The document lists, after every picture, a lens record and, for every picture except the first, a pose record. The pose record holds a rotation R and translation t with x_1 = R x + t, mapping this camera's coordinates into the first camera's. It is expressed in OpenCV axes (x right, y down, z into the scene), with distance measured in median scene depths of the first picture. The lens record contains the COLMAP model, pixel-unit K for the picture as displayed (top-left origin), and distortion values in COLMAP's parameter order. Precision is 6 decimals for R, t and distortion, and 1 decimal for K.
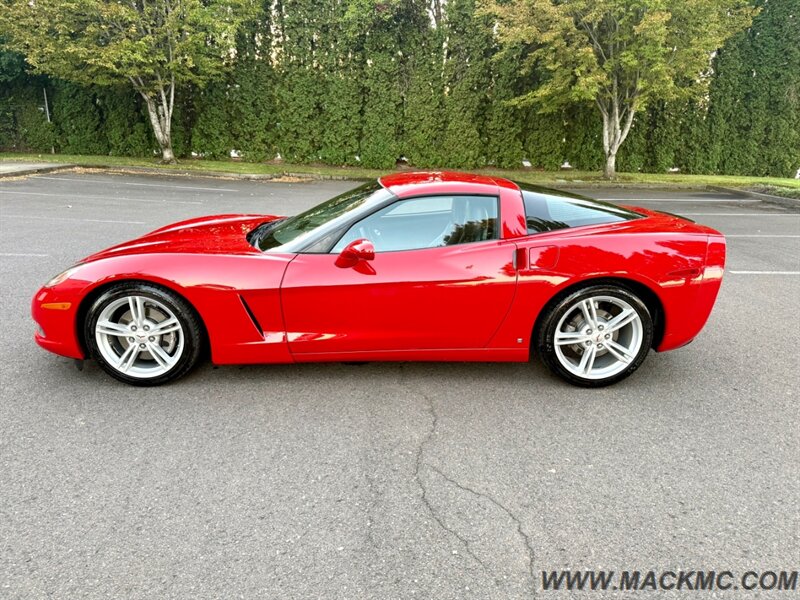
lens RADIAL K [[568.0, 0, 396.1], [0, 568.0, 297.2], [0, 0, 1]] dist [0.011544, -0.020775]
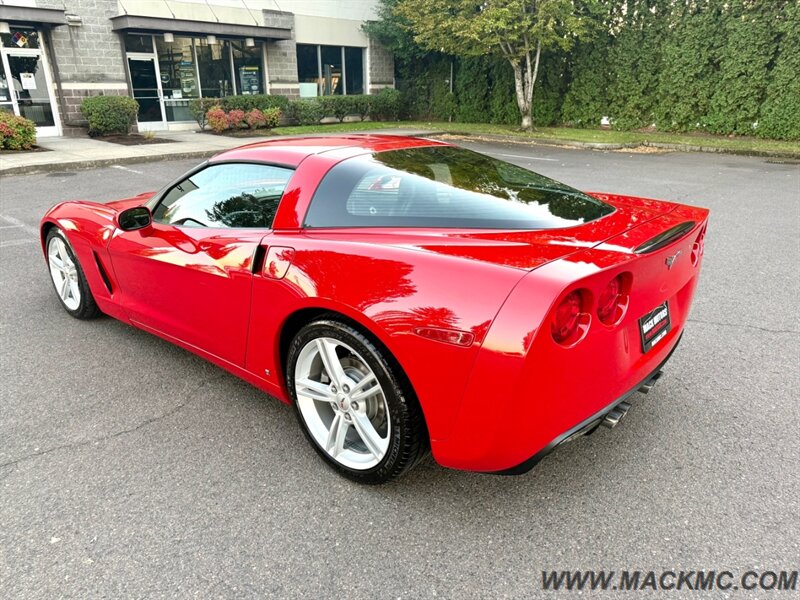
lens RADIAL K [[568.0, 0, 392.6], [0, 568.0, 295.2], [0, 0, 1]] dist [0.011544, -0.020775]
pose [[0.739214, 0.192821, -0.645278, 0.128017], [-0.161835, 0.980921, 0.107723, -0.019981], [0.653738, 0.024798, 0.756315, 0.090881]]
